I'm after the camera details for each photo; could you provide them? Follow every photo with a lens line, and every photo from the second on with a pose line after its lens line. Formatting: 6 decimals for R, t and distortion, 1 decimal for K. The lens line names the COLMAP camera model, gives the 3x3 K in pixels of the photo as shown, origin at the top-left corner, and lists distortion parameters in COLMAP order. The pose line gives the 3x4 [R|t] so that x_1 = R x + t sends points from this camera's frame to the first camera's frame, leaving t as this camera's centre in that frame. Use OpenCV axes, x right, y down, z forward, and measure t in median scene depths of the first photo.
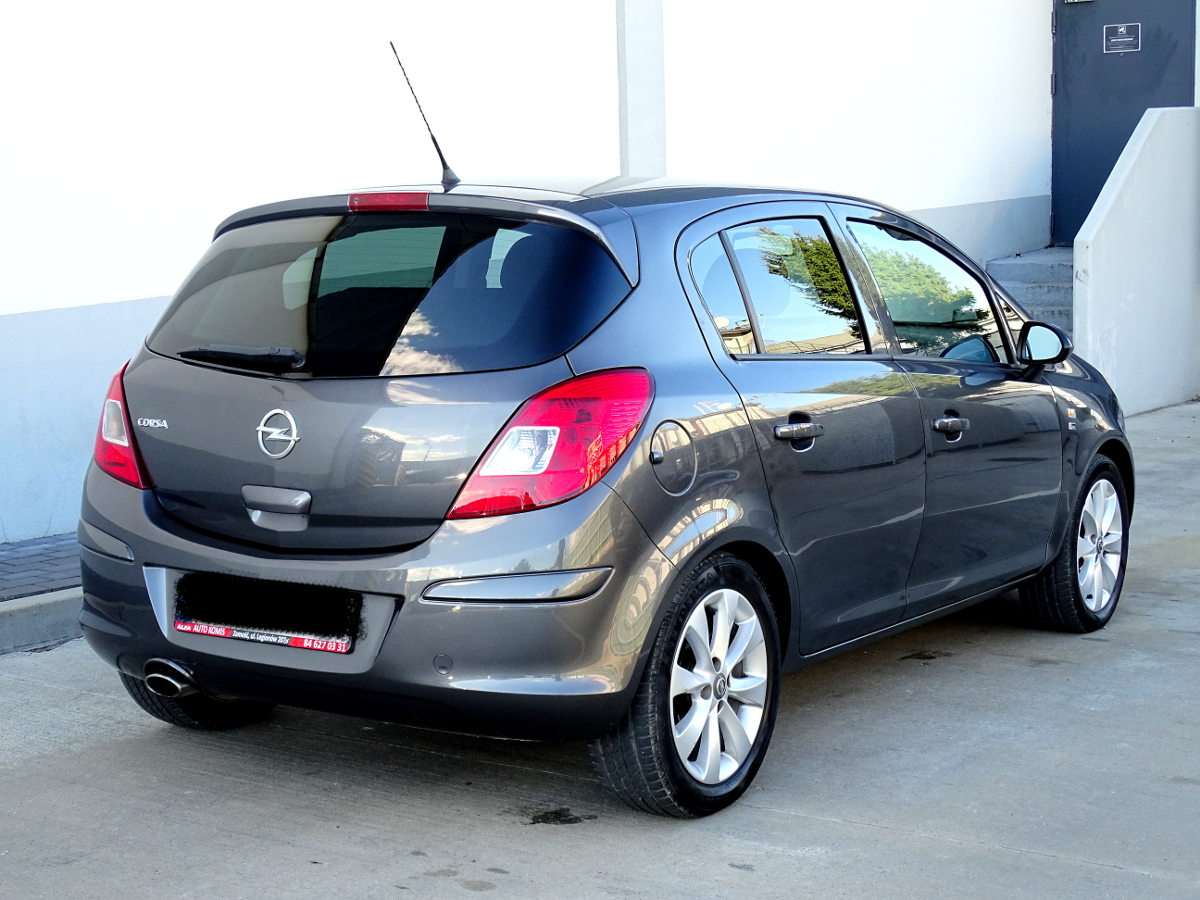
lens RADIAL K [[1987.2, 0, 600.0], [0, 1987.2, 450.0], [0, 0, 1]] dist [-0.006088, -0.008400]
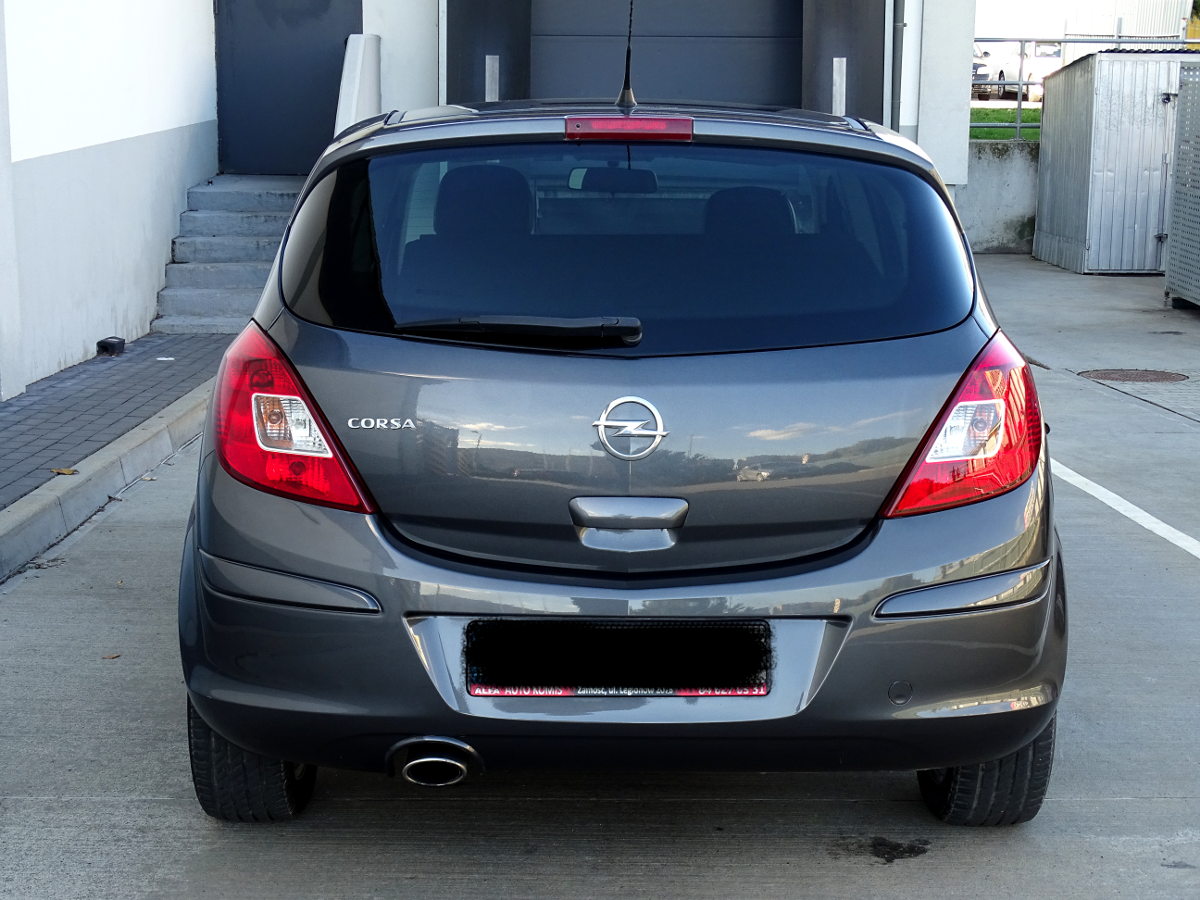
lens RADIAL K [[1987.2, 0, 600.0], [0, 1987.2, 450.0], [0, 0, 1]] dist [-0.006088, -0.008400]
pose [[0.833588, -0.070778, 0.547834, -0.590589], [0.049851, 0.997349, 0.053001, -0.040896], [-0.550133, -0.016871, 0.834907, 0.352353]]
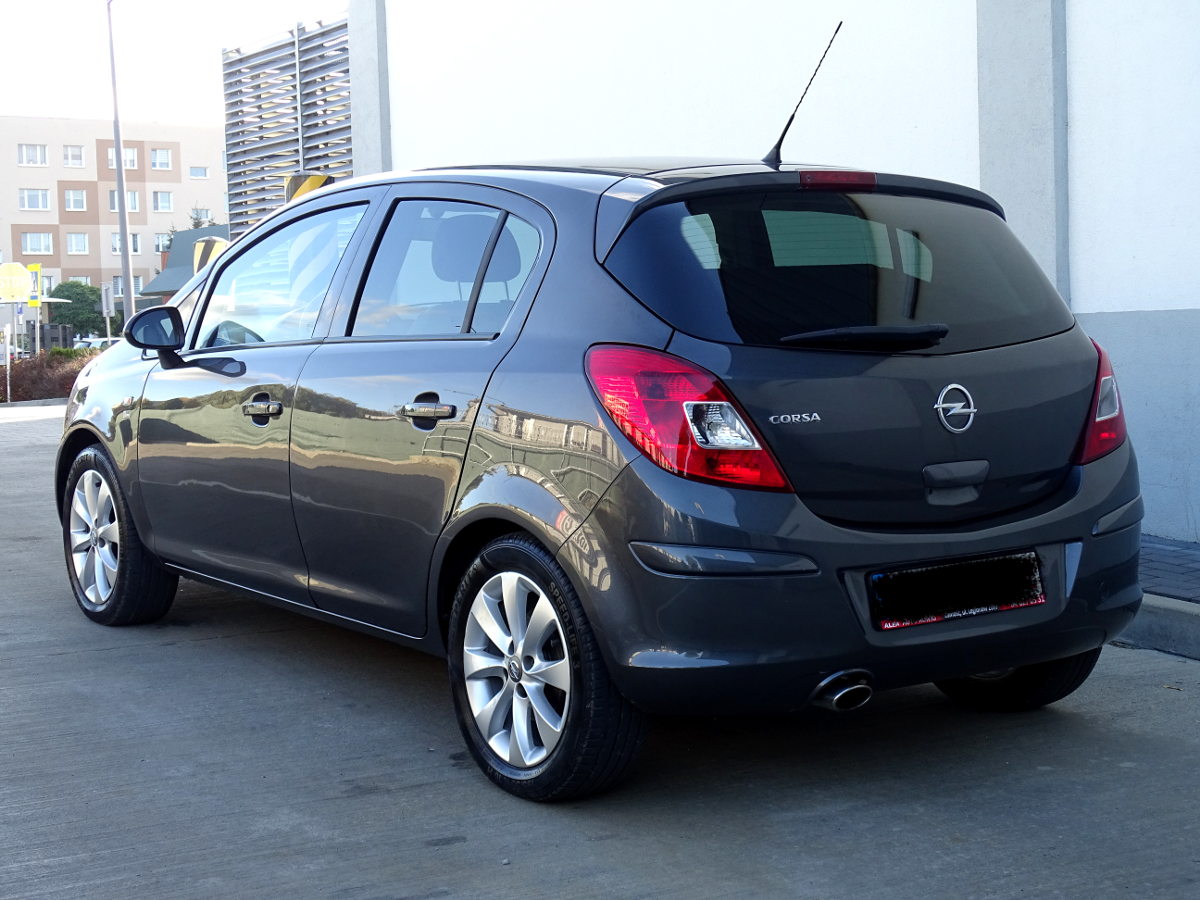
lens RADIAL K [[1987.2, 0, 600.0], [0, 1987.2, 450.0], [0, 0, 1]] dist [-0.006088, -0.008400]
pose [[0.349746, -0.094923, 0.932023, -1.146020], [0.106217, 0.992457, 0.061219, -0.066853], [-0.930804, 0.077586, 0.357190, 0.798687]]
